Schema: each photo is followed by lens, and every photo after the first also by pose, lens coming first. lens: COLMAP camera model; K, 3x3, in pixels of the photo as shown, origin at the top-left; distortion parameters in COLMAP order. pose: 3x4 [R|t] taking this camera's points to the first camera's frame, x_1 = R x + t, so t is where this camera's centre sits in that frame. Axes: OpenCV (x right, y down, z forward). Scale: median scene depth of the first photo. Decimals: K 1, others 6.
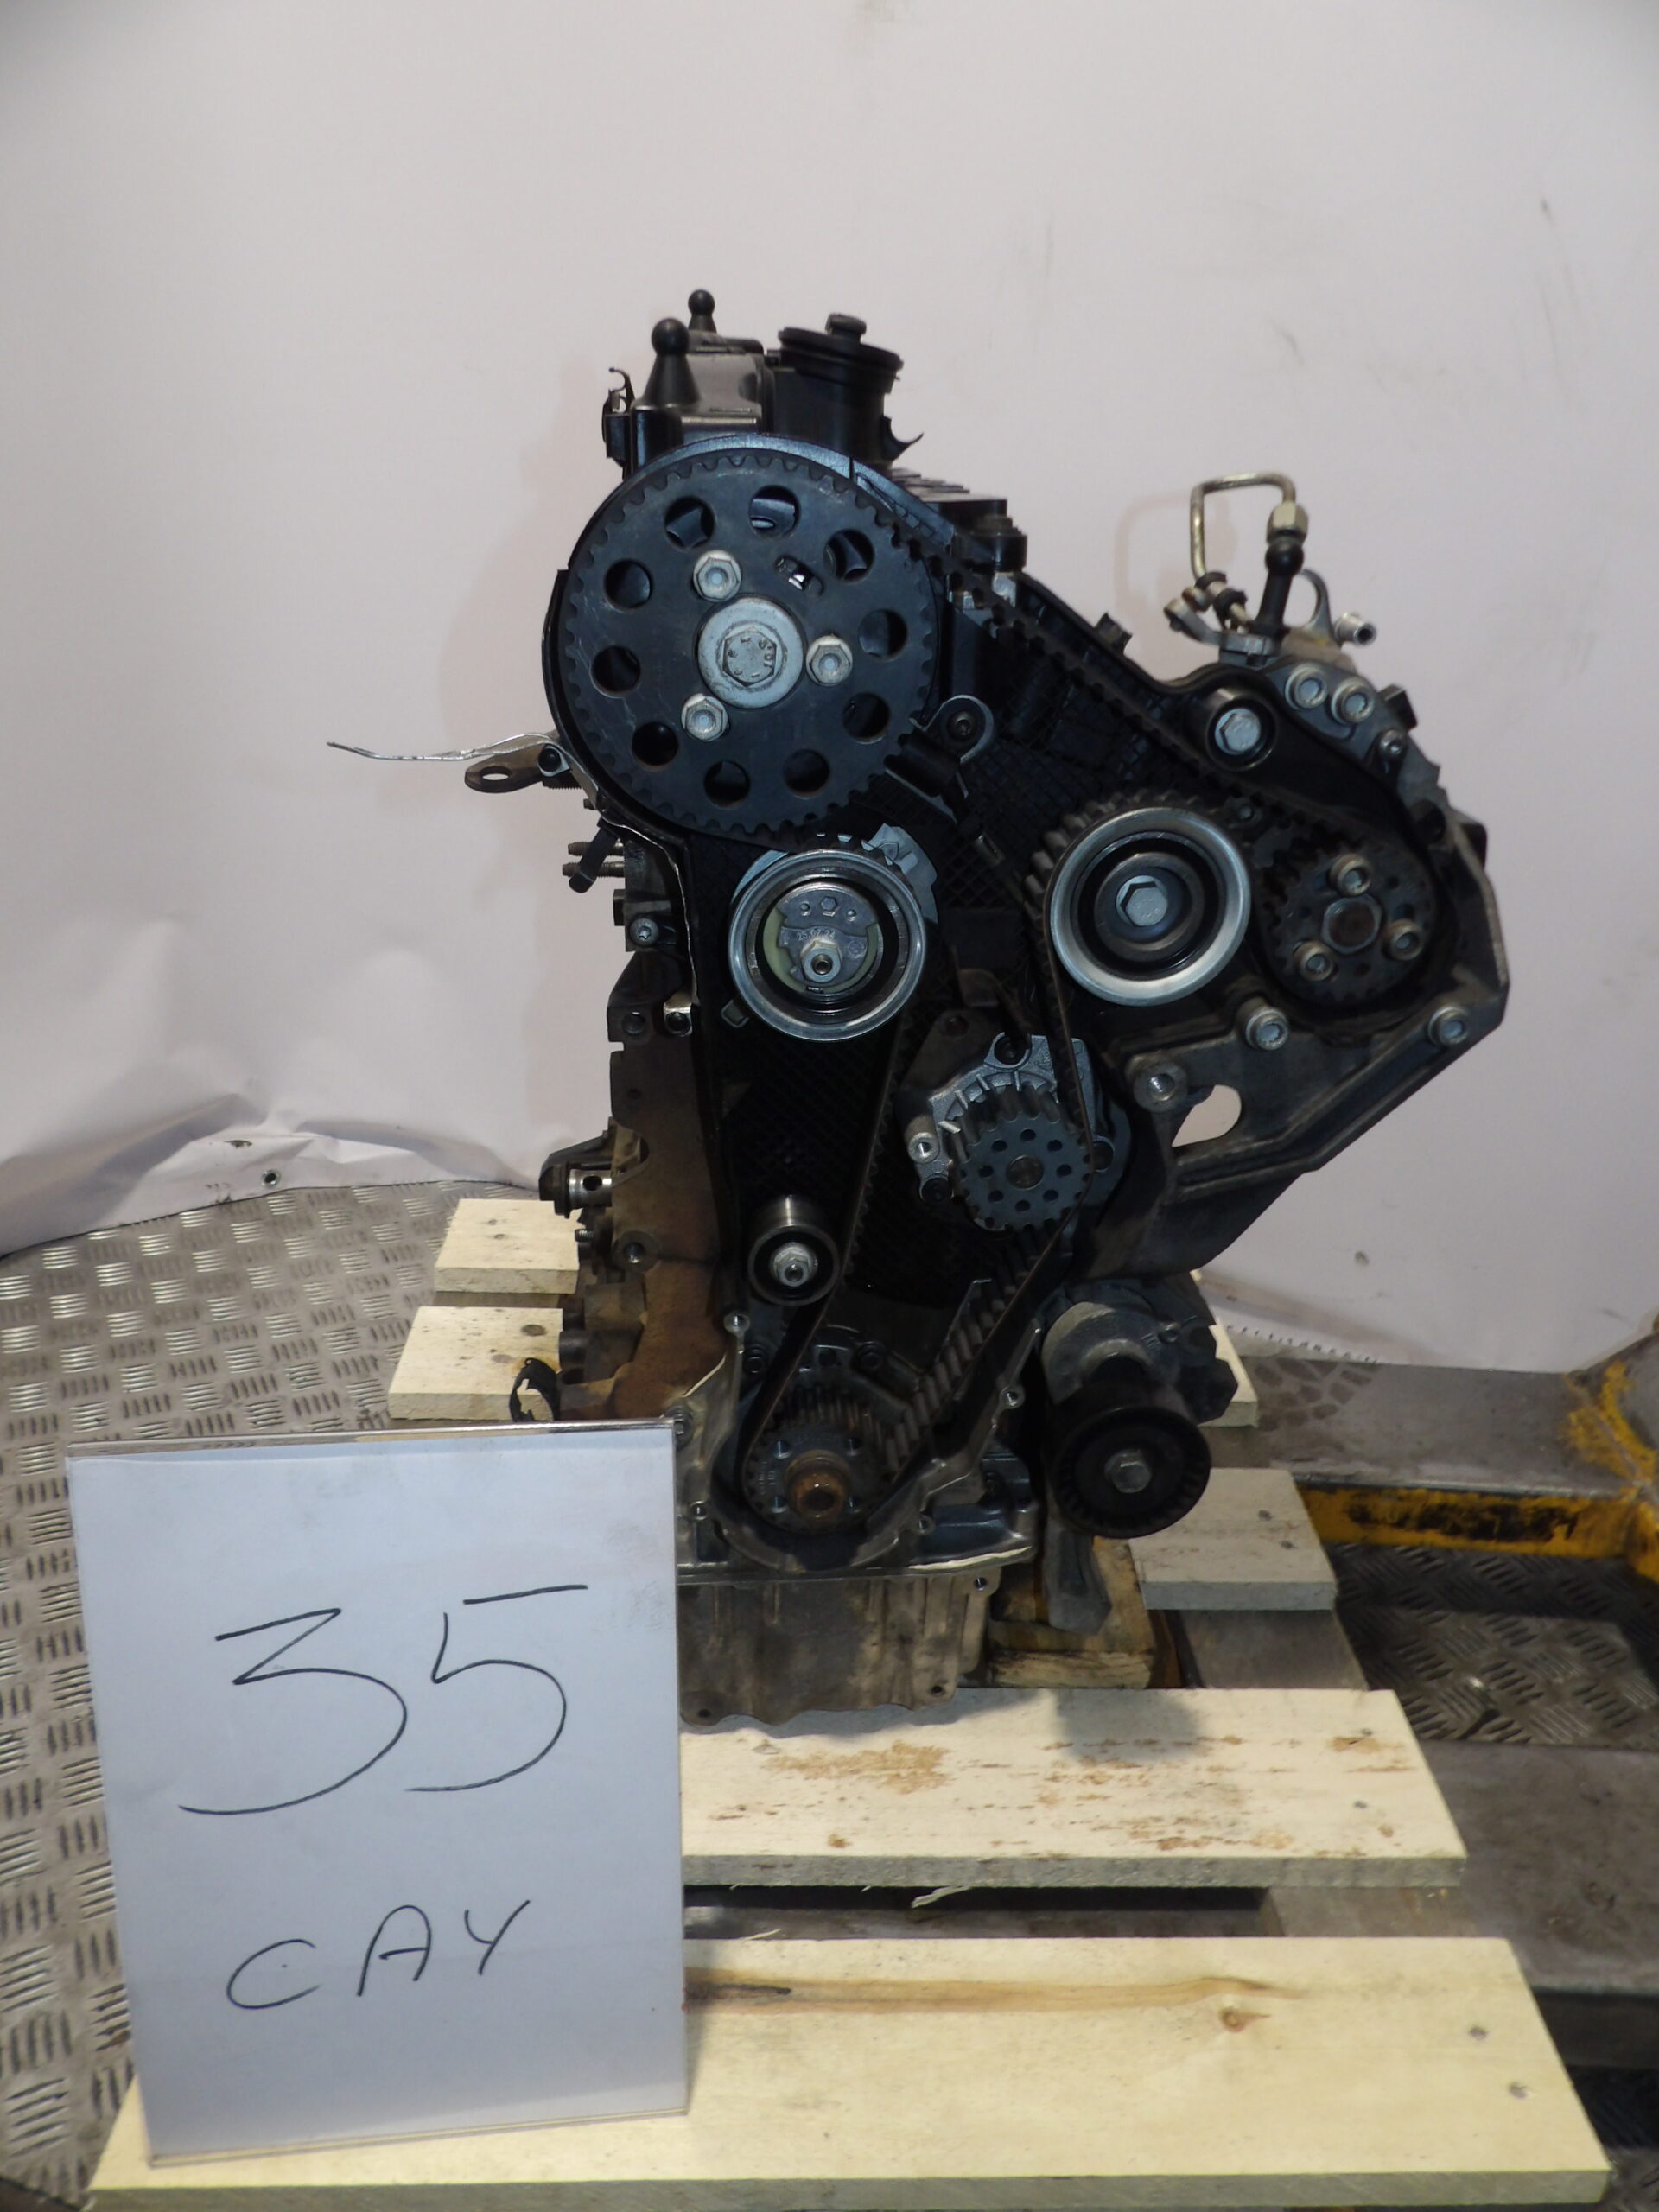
lens RADIAL K [[1599.5, 0, 829.5], [0, 1599.5, 1106.0], [0, 0, 1]] dist [-0.056565, 0.063436]
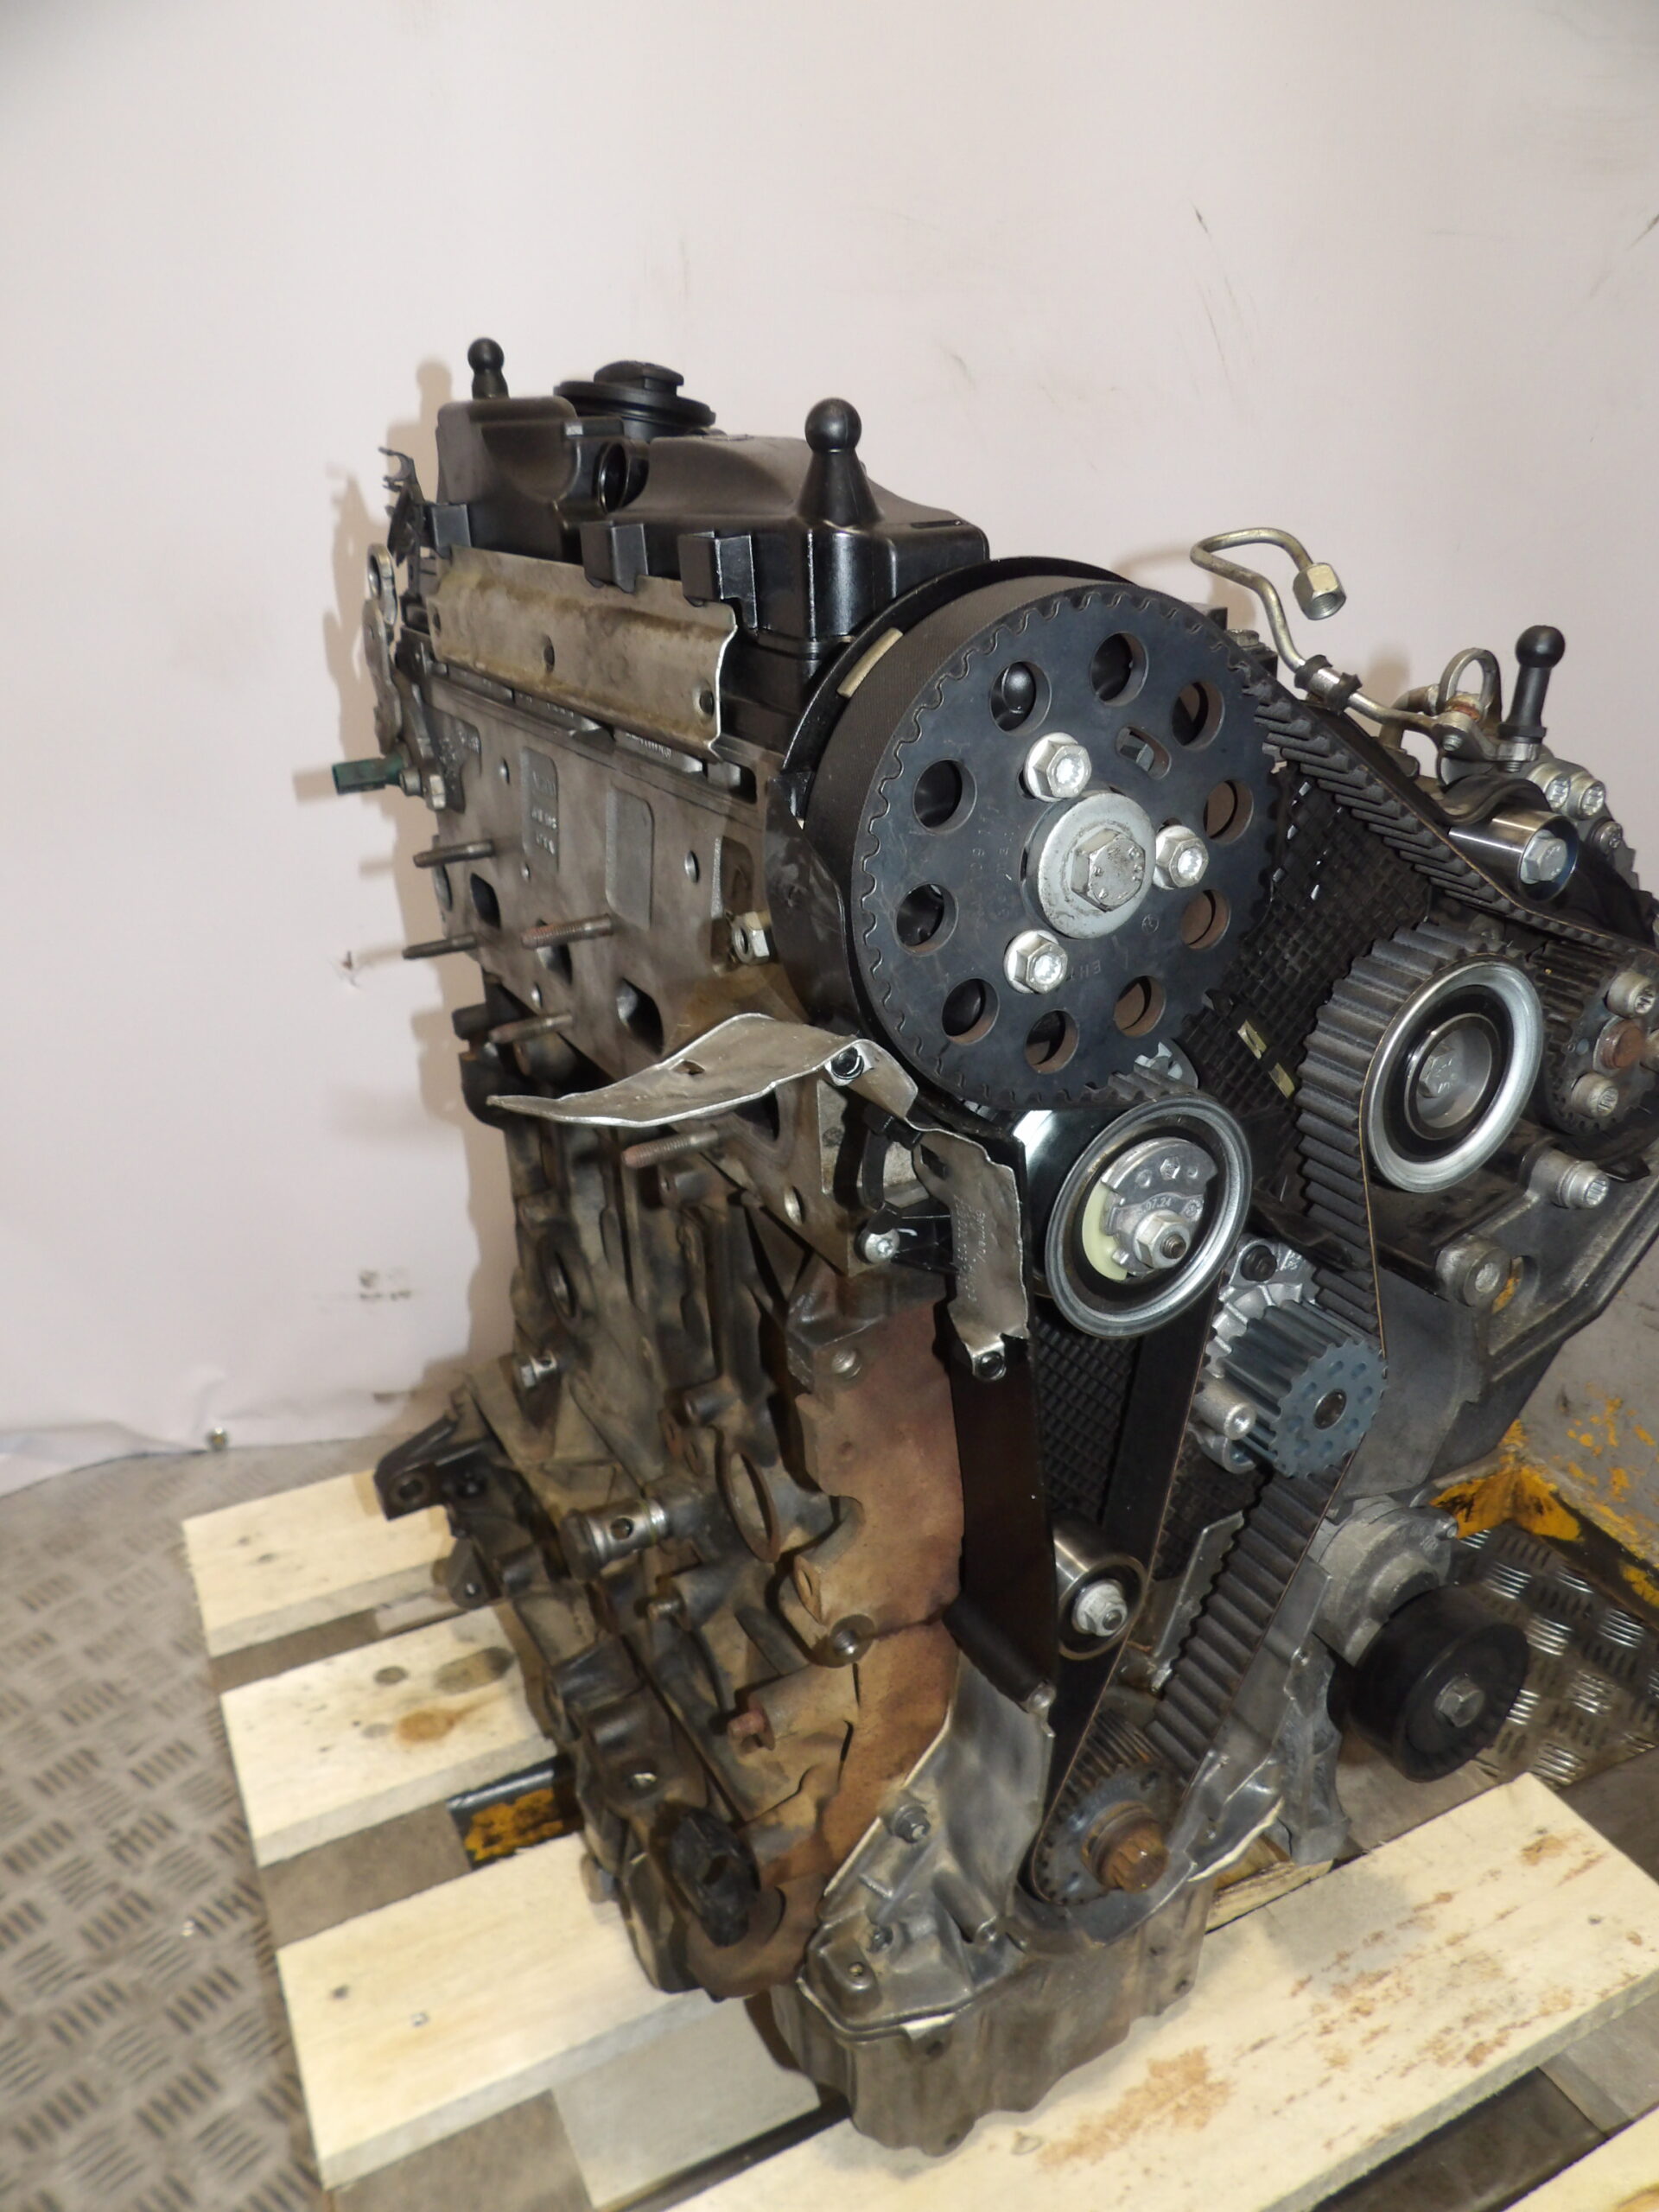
lens RADIAL K [[1599.5, 0, 829.5], [0, 1599.5, 1106.0], [0, 0, 1]] dist [-0.056565, 0.063436]
pose [[0.900745, -0.217324, 0.376069, -0.320422], [0.217591, 0.975121, 0.042341, -0.167396], [-0.375915, 0.043691, 0.925624, 0.276234]]
